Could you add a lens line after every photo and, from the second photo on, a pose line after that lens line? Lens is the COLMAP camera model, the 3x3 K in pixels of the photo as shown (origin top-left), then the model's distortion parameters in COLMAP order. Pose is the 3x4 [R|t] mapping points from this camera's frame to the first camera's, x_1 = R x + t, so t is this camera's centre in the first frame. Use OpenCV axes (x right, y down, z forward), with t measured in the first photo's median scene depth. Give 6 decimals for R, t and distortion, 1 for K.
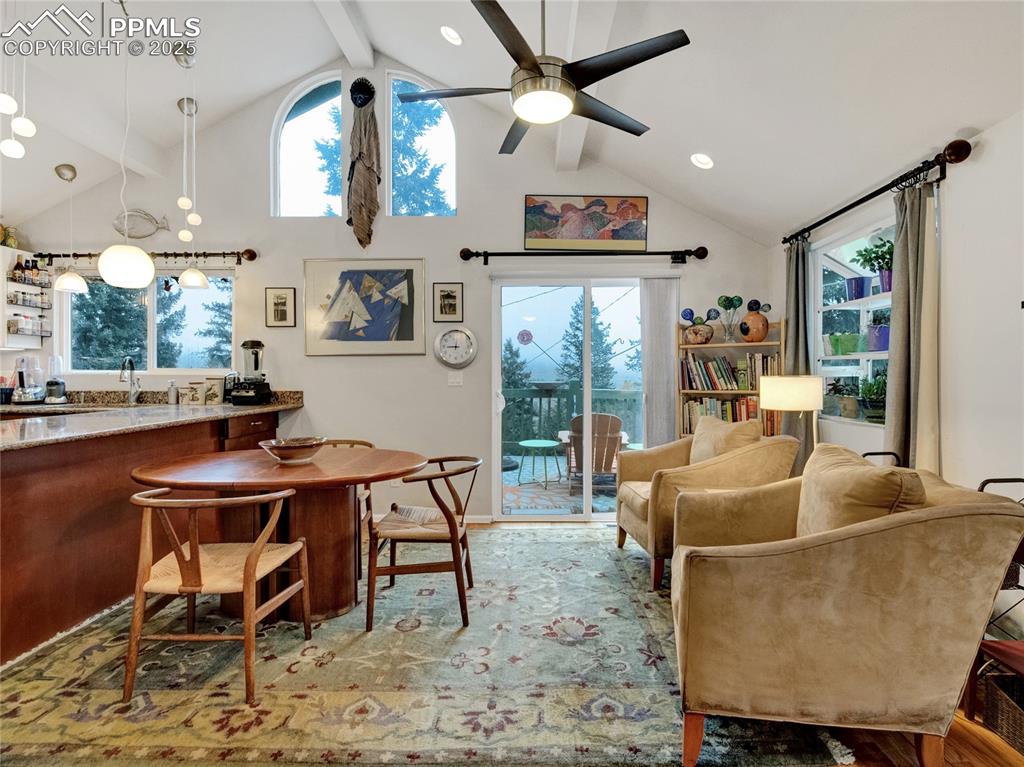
lens RADIAL K [[495.6, 0, 517.1], [0, 495.6, 366.7], [0, 0, 1]] dist [0.001216, -0.022192]
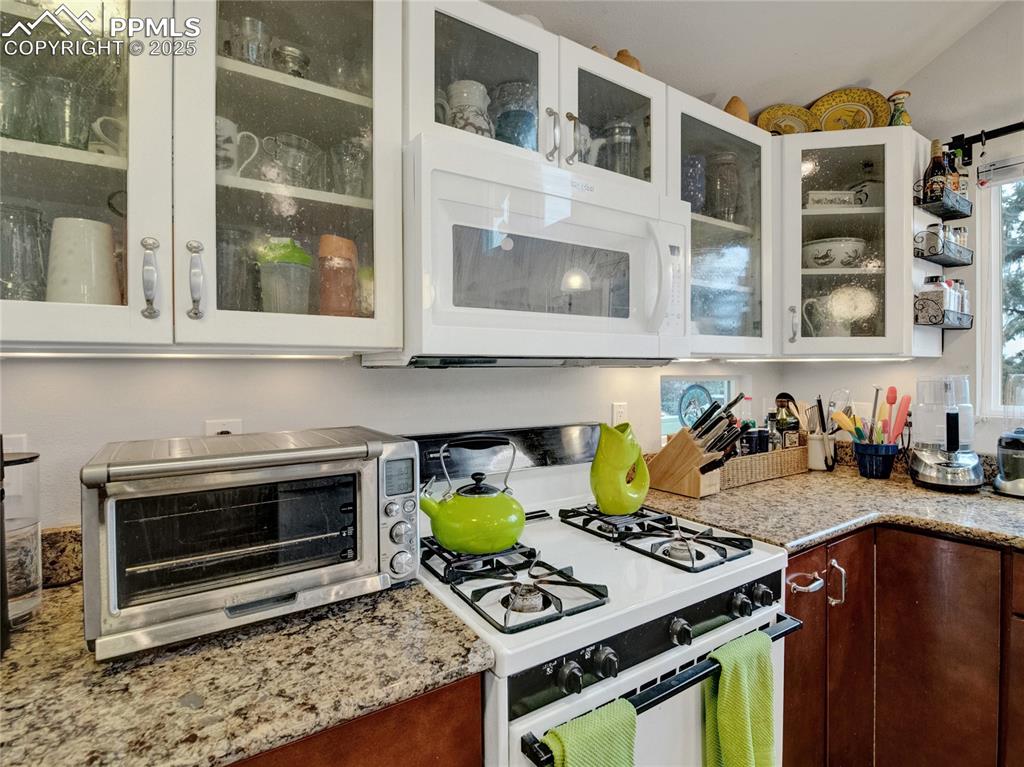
lens RADIAL K [[501.0, 0, 511.2], [0, 501.0, 378.9], [0, 0, 1]] dist [-0.018450, -0.000390]
pose [[0.563223, 0.006012, -0.826283, -0.834819], [0.016644, 0.999688, 0.018619, -0.032117], [0.826137, -0.024239, 0.562947, 0.417180]]
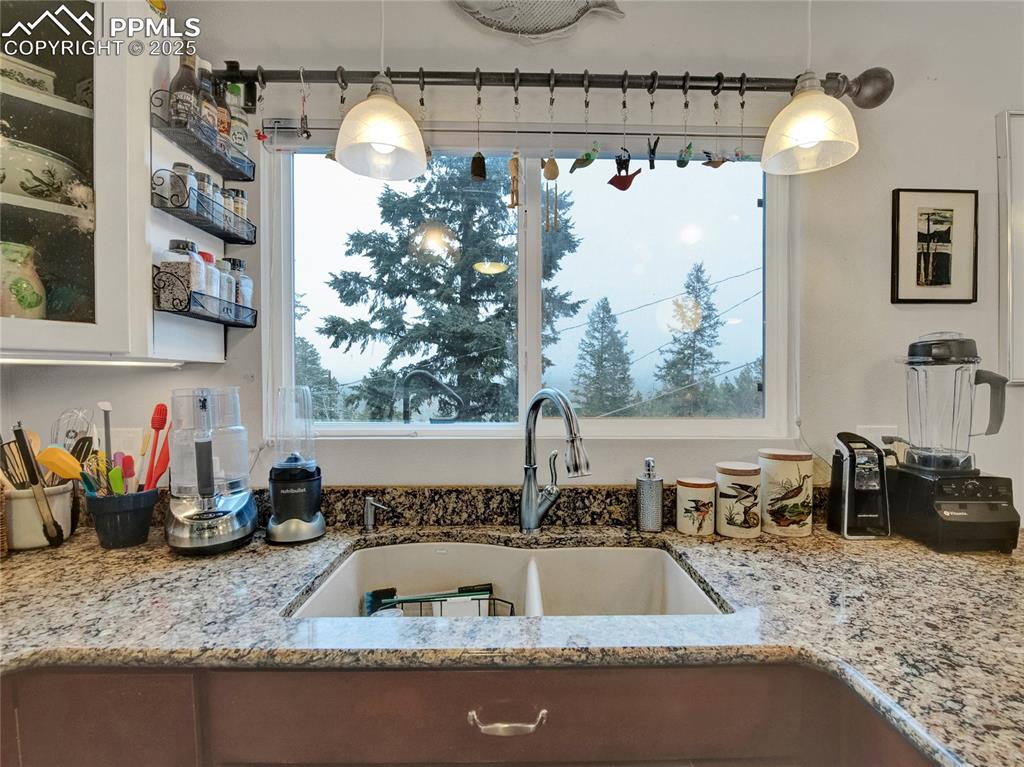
lens RADIAL K [[501.0, 0, 511.2], [0, 501.0, 378.9], [0, 0, 1]] dist [-0.018450, -0.000390]
pose [[0.999969, 0.000942, 0.007873, -0.793133], [-0.000986, 0.999984, 0.005629, -0.028079], [-0.007868, -0.005637, 0.999953, 0.661946]]
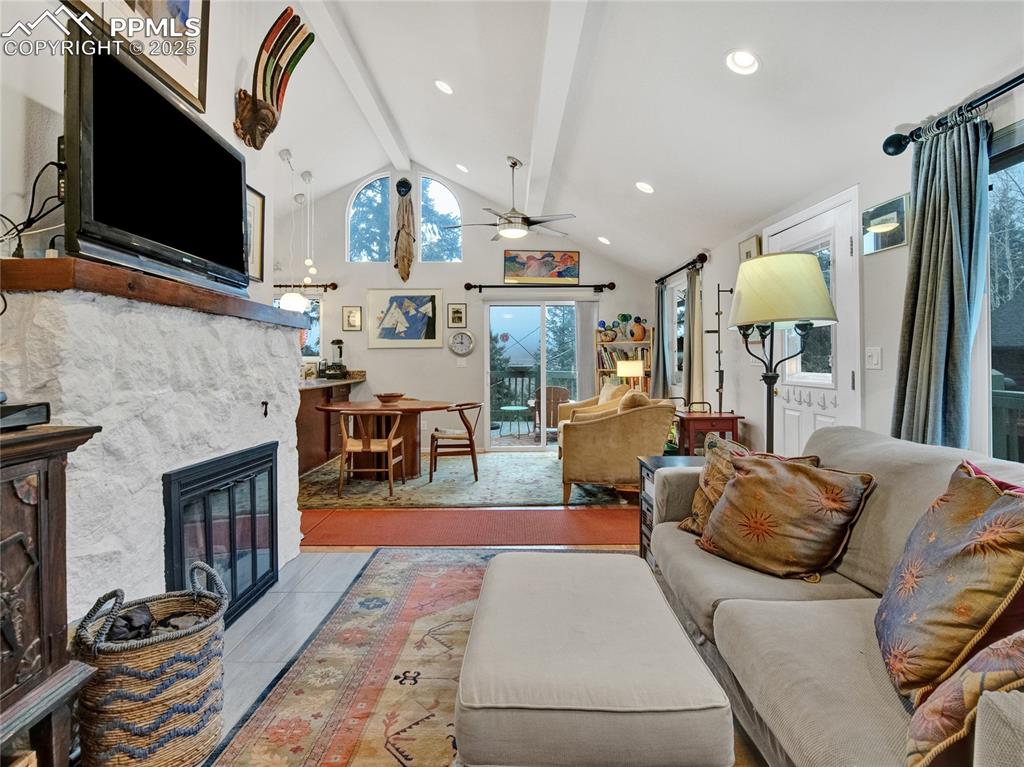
lens RADIAL K [[505.5, 0, 512.3], [0, 505.5, 358.8], [0, 0, 1]] dist [-0.044383, -0.000295]
pose [[0.999463, -0.002299, 0.032673, -0.012926], [0.001837, 0.999898, 0.014165, -0.012458], [-0.032702, -0.014097, 0.999366, -0.658683]]
